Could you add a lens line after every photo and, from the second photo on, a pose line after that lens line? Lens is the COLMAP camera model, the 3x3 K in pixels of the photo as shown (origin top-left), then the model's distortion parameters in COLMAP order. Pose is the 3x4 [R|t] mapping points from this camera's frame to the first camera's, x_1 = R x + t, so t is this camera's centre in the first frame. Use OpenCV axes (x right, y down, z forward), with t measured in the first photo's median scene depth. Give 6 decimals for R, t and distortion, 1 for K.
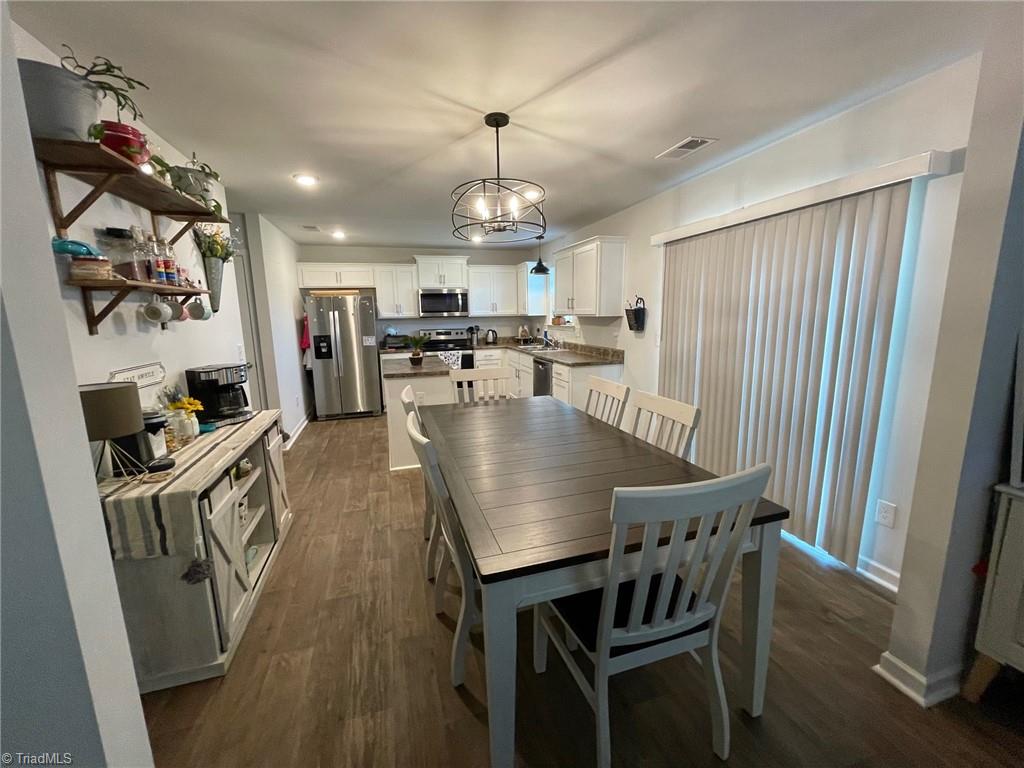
lens RADIAL K [[410.8, 0, 510.1], [0, 410.8, 381.5], [0, 0, 1]] dist [0.002124, -0.000869]
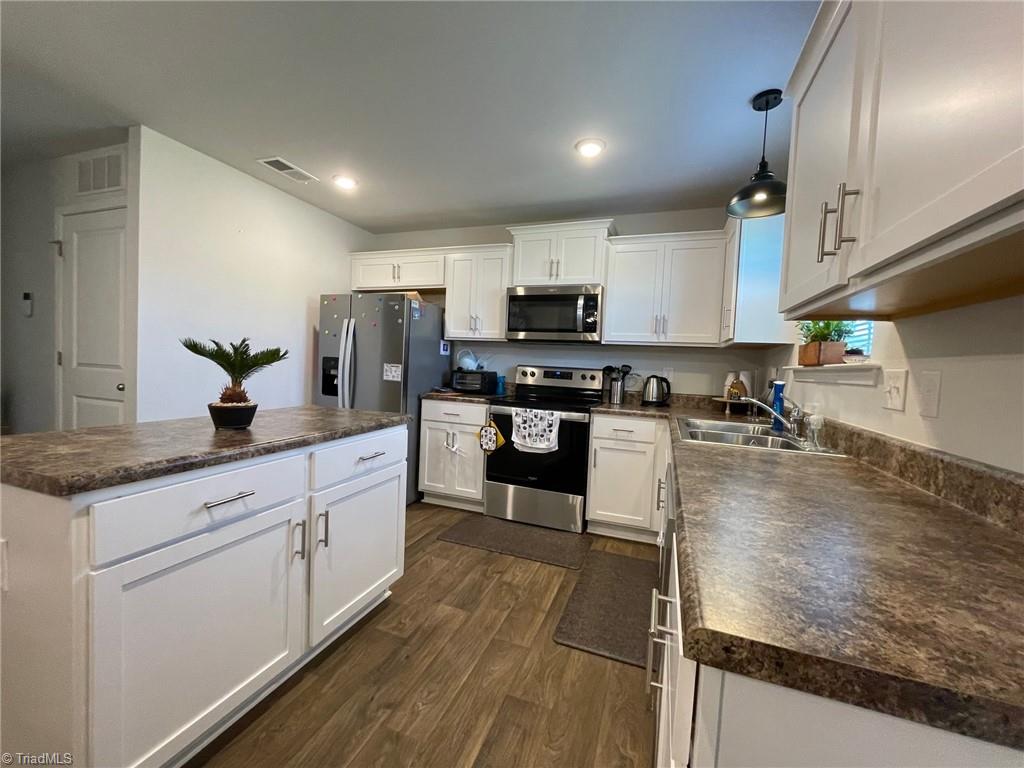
lens RADIAL K [[410.8, 0, 514.0], [0, 410.8, 382.0], [0, 0, 1]] dist [0.002124, -0.000869]
pose [[0.795073, 0.081189, -0.601055, 0.116513], [-0.162596, 0.983257, -0.082265, -0.061203], [0.584313, 0.163136, 0.794962, 0.600556]]
